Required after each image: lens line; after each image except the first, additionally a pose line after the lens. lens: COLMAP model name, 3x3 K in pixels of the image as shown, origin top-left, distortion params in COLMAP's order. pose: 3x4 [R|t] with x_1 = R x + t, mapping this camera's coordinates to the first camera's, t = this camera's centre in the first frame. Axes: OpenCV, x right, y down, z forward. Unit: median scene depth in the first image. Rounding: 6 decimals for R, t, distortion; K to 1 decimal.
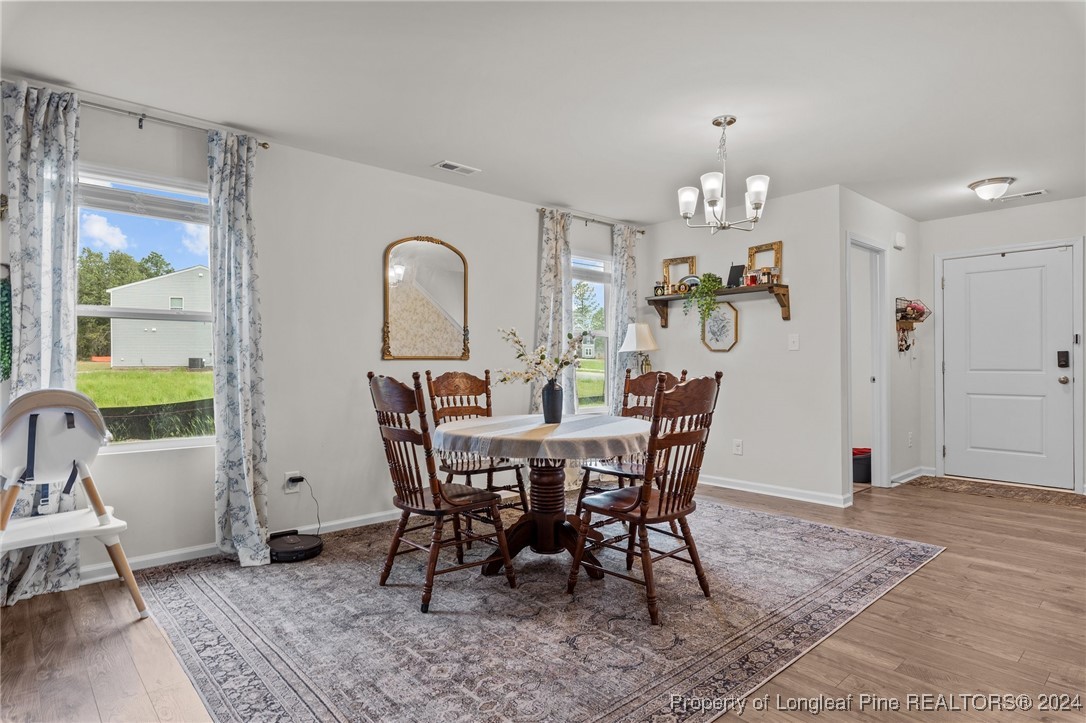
lens RADIAL K [[597.6, 0, 537.6], [0, 597.6, 360.7], [0, 0, 1]] dist [0.005411, 0.000212]
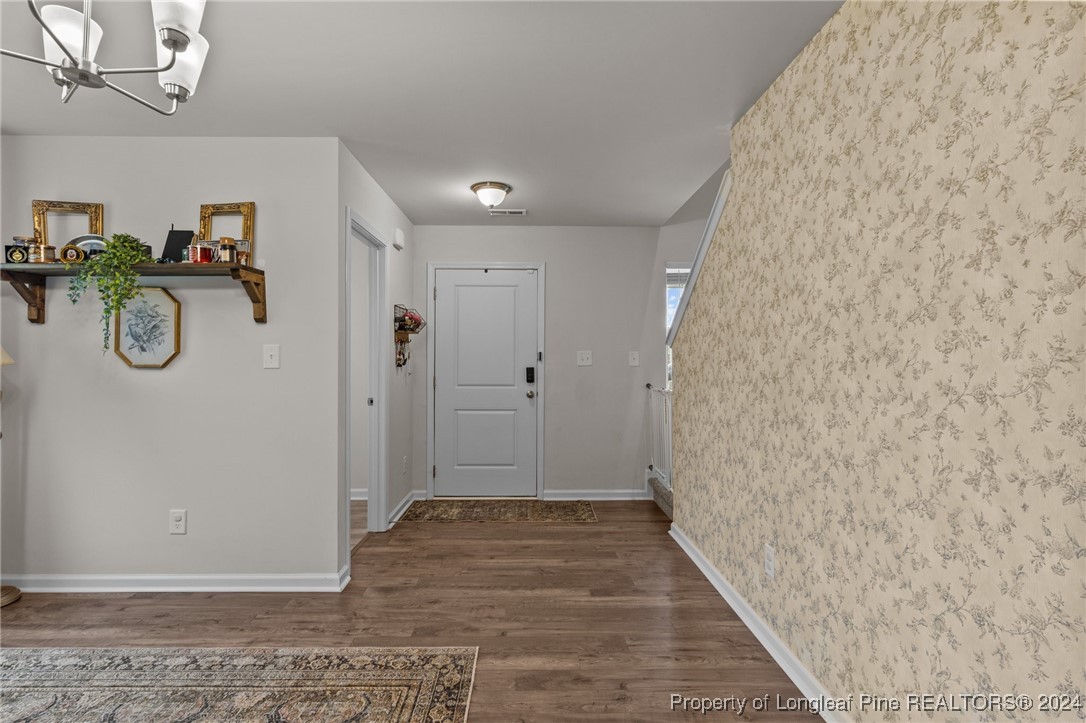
lens RADIAL K [[540.3, 0, 535.6], [0, 540.3, 357.4], [0, 0, 1]] dist [-0.002301, -0.000438]
pose [[0.658692, 0.011083, 0.752331, 0.165820], [-0.007924, 0.999938, -0.007792, -0.027232], [-0.752371, -0.000829, 0.658740, 0.373745]]
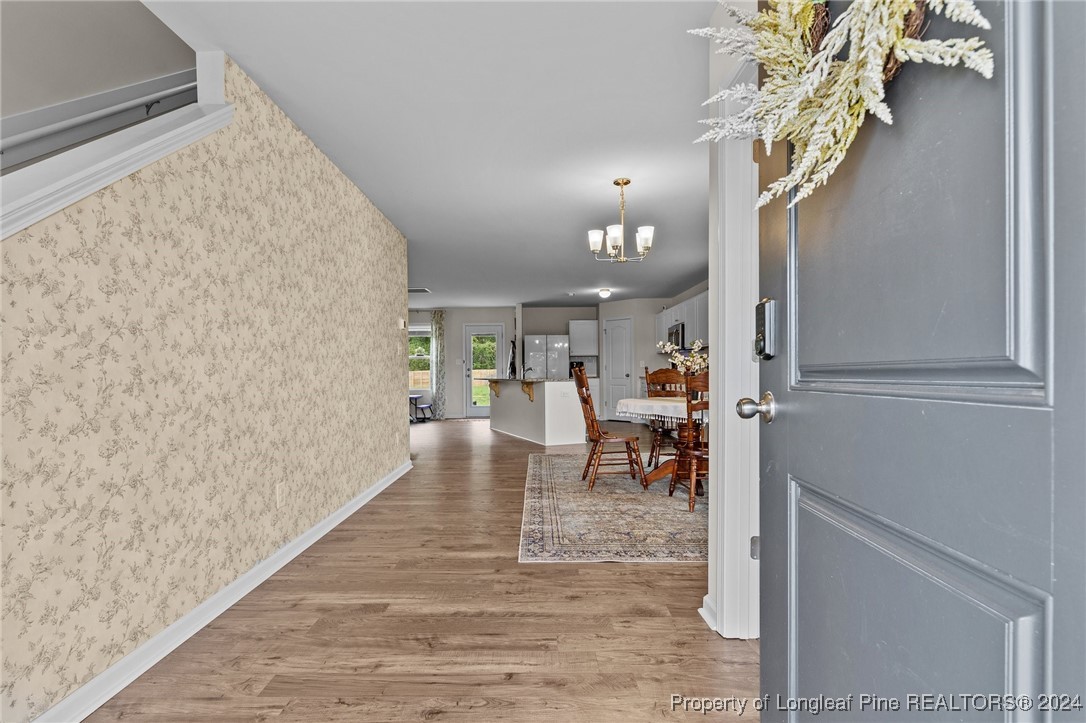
lens RADIAL K [[522.3, 0, 541.1], [0, 522.3, 369.5], [0, 0, 1]] dist [-0.000699, -0.000085]
pose [[-0.665651, 0.003992, -0.746253, 0.910392], [0.010608, 0.999935, -0.004113, 0.017771], [0.746188, -0.010654, -0.665650, 1.133954]]
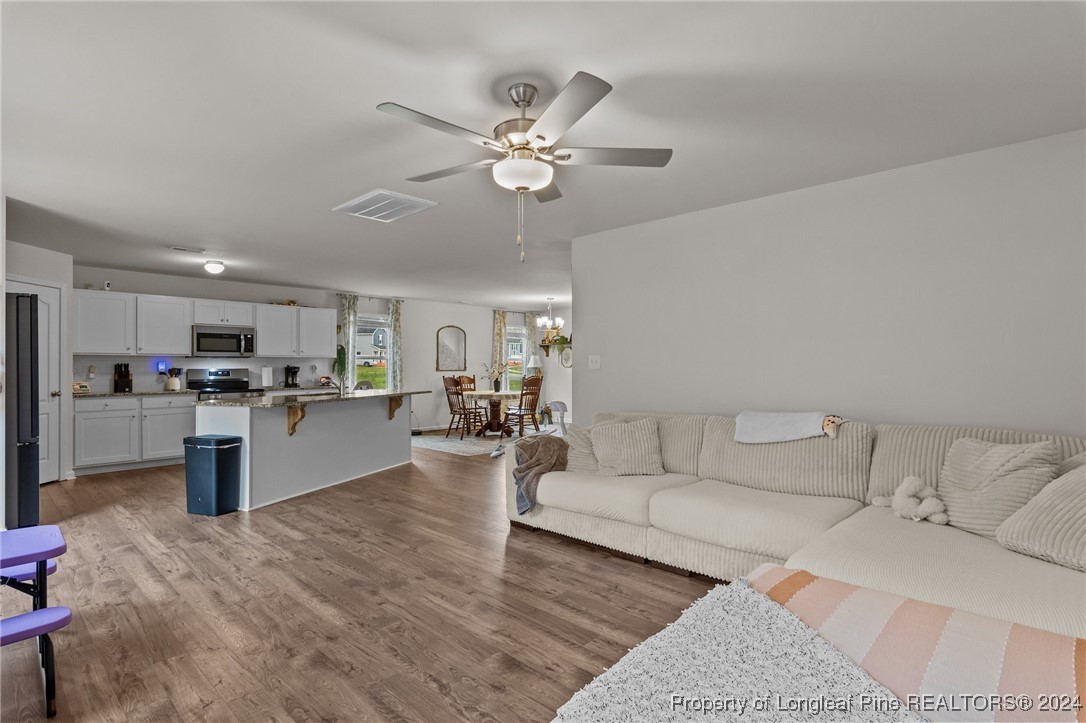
lens RADIAL K [[540.3, 0, 535.6], [0, 540.3, 357.4], [0, 0, 1]] dist [-0.002301, -0.000438]
pose [[0.997208, 0.002280, 0.074642, 0.010287], [-0.001215, 0.999897, -0.014302, -0.026120], [-0.074667, 0.014171, 0.997108, -1.305326]]
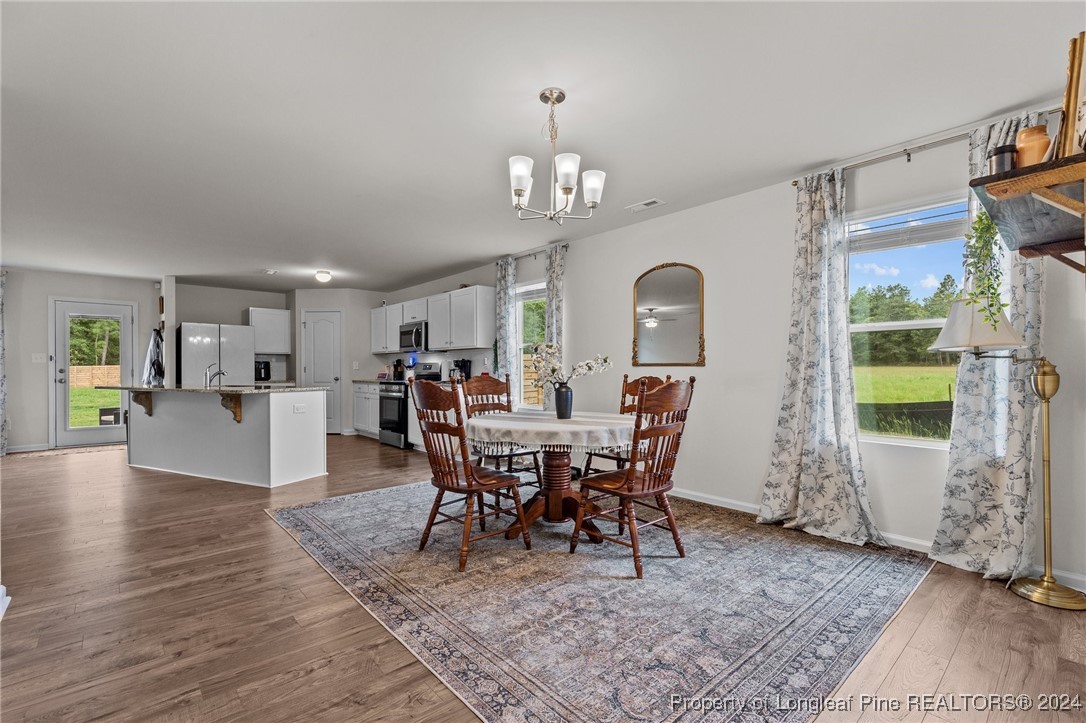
lens RADIAL K [[476.2, 0, 537.6], [0, 476.2, 366.5], [0, 0, 1]] dist [0.000537, 0.000079]
pose [[-0.011871, -0.001397, -0.999929, 0.702037], [0.003111, 0.999994, -0.001434, -0.001075], [0.999925, -0.003128, -0.011867, 0.675136]]
